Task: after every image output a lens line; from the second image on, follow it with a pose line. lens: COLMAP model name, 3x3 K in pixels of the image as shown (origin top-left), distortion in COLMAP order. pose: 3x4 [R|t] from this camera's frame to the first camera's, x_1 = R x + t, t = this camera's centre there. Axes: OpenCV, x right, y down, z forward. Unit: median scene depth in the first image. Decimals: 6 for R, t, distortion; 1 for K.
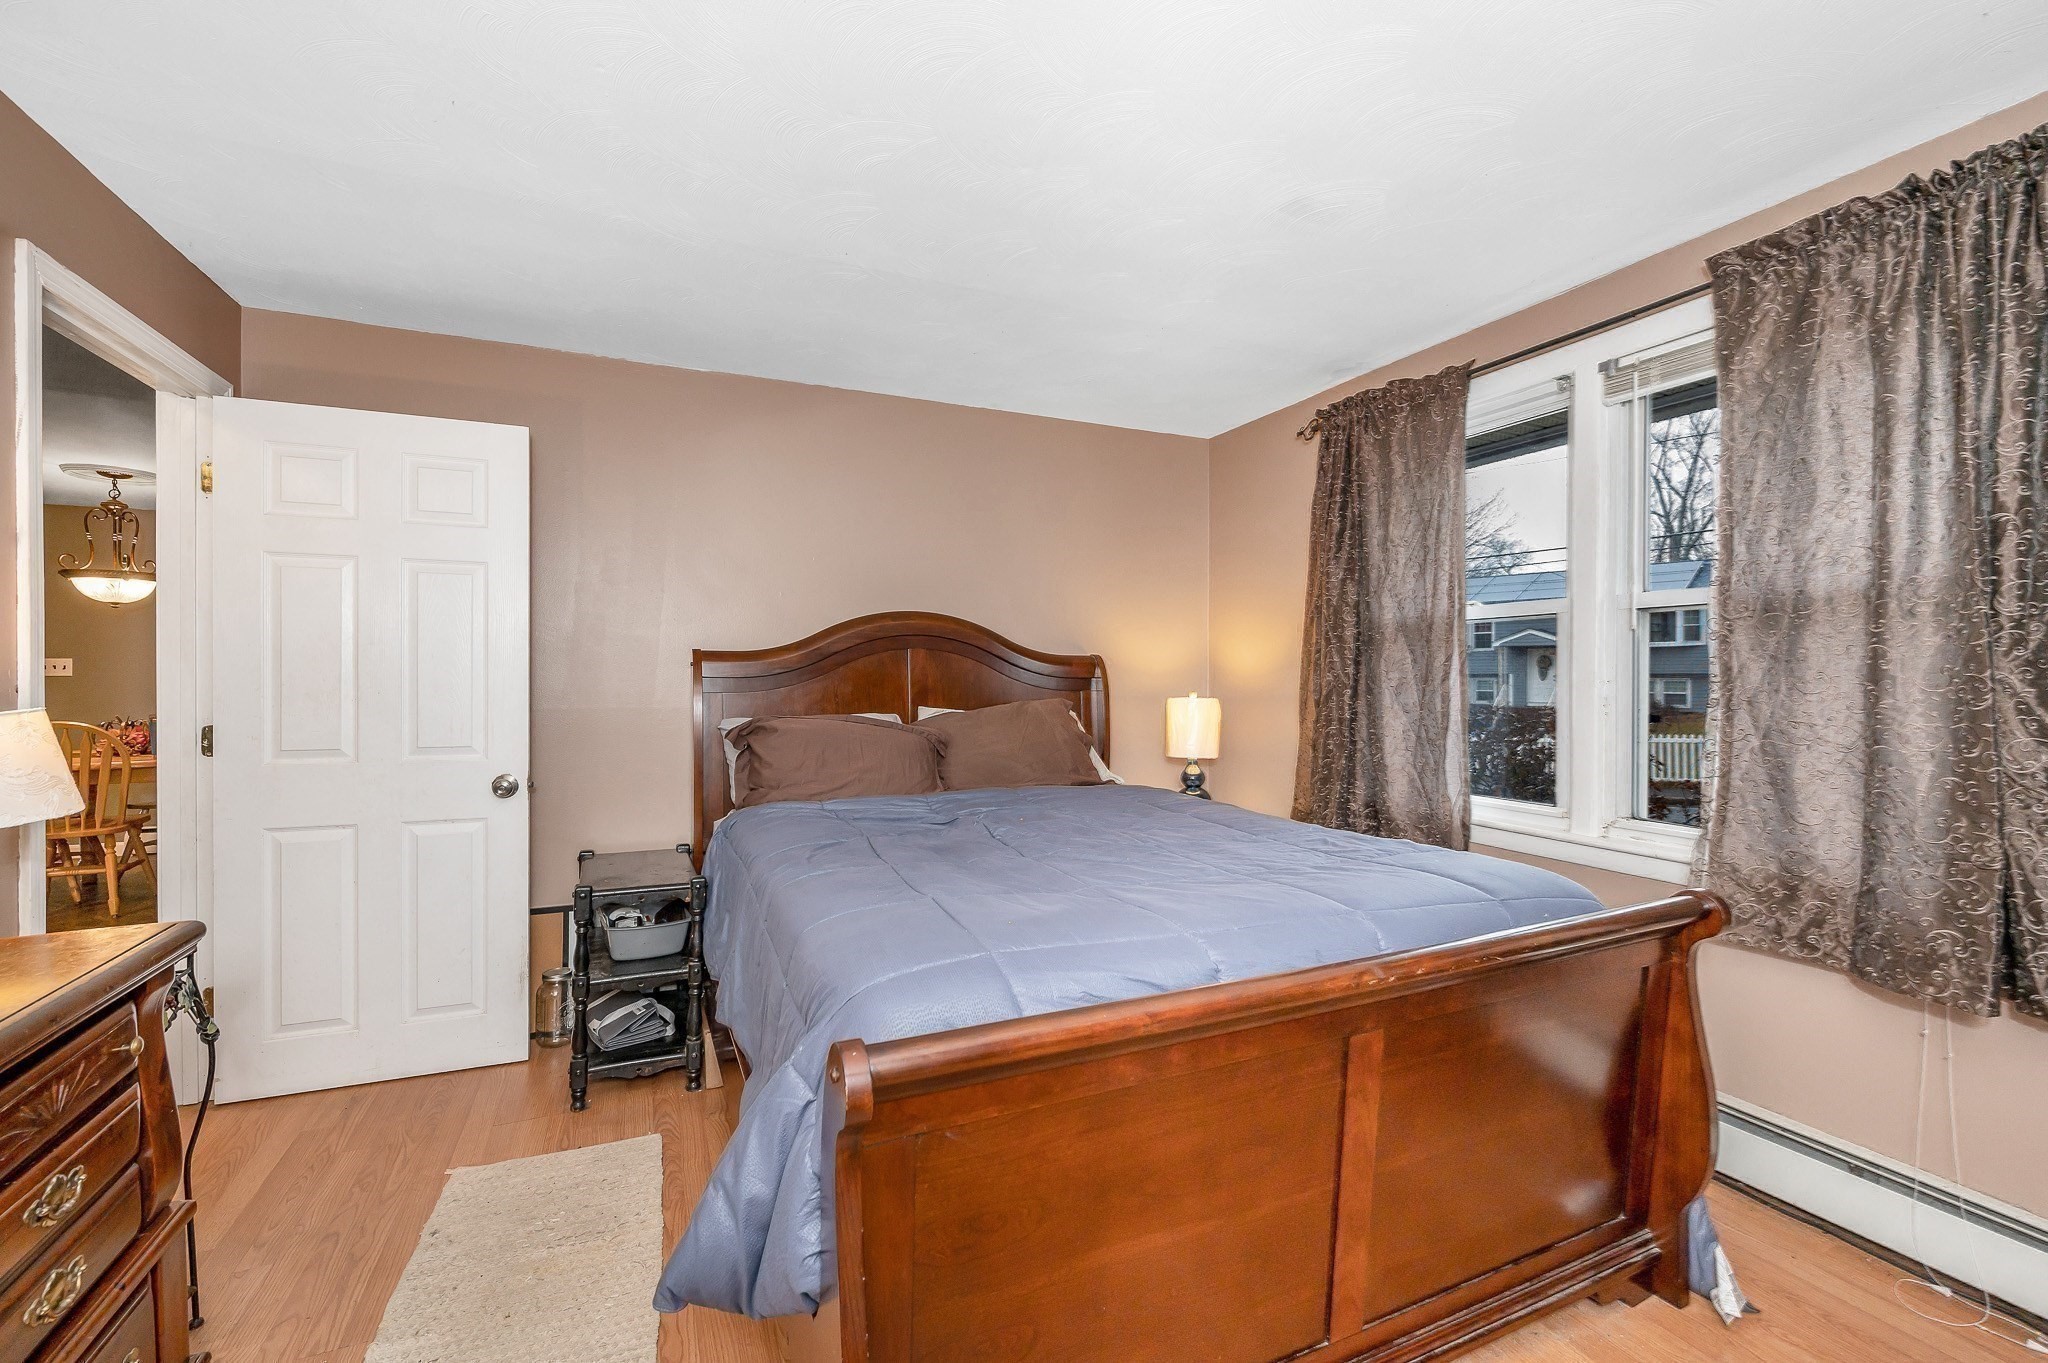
lens RADIAL K [[868.5, 0, 1029.8], [0, 868.5, 677.1], [0, 0, 1]] dist [-0.000163, 0.000483]
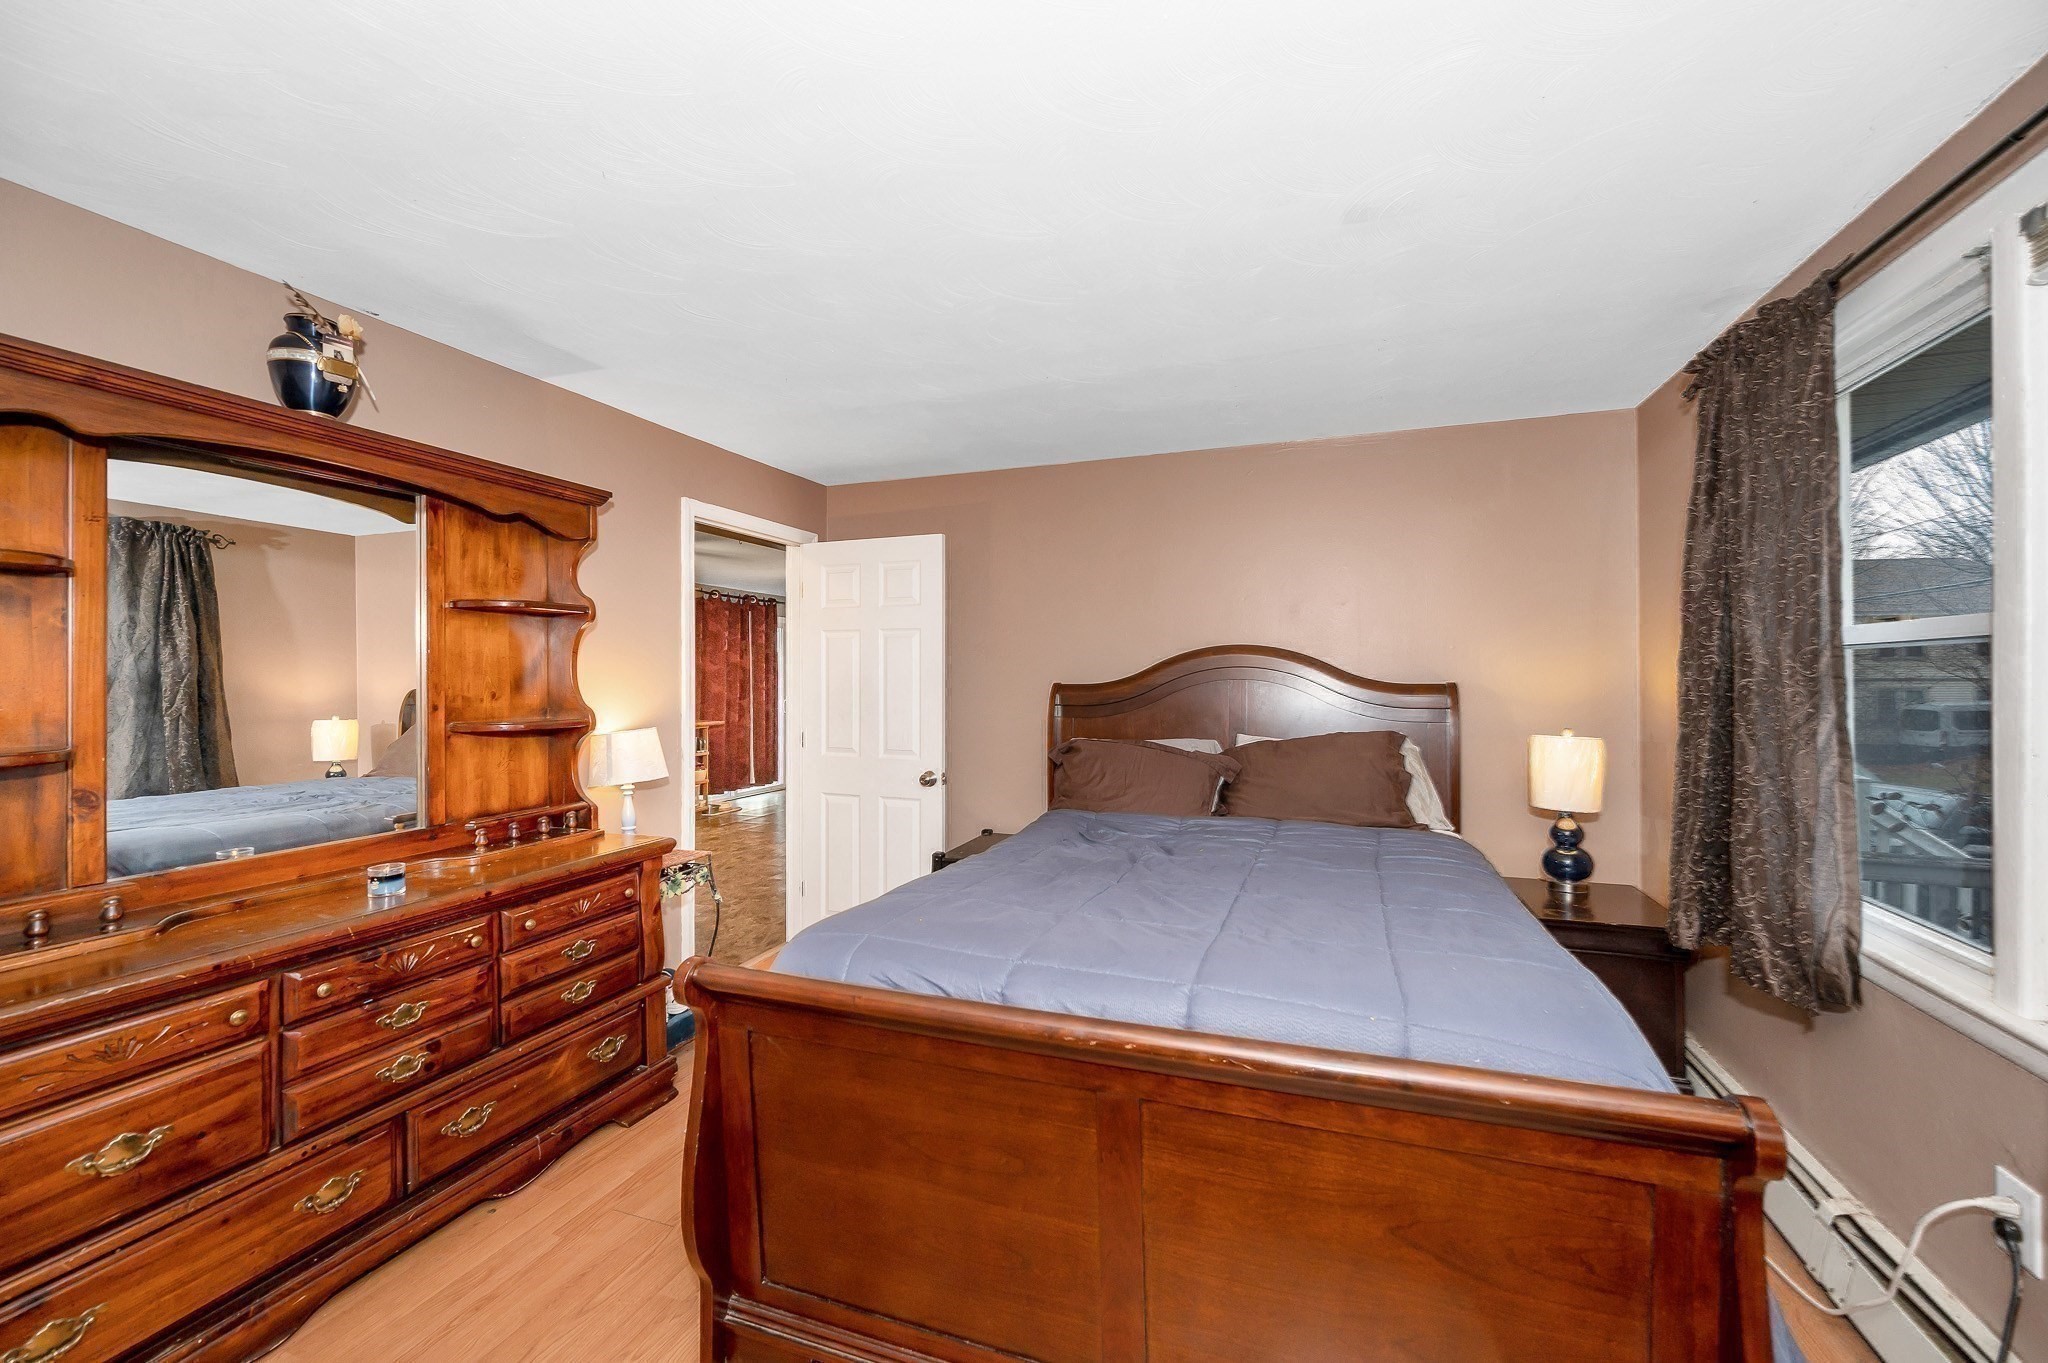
lens RADIAL K [[813.0, 0, 1038.3], [0, 813.0, 677.3], [0, 0, 1]] dist [-0.007994, 0.000709]
pose [[0.721058, -0.004745, -0.692858, 0.491428], [-0.000173, 0.999975, -0.007028, -0.038087], [0.692875, 0.005187, 0.721039, 0.124015]]
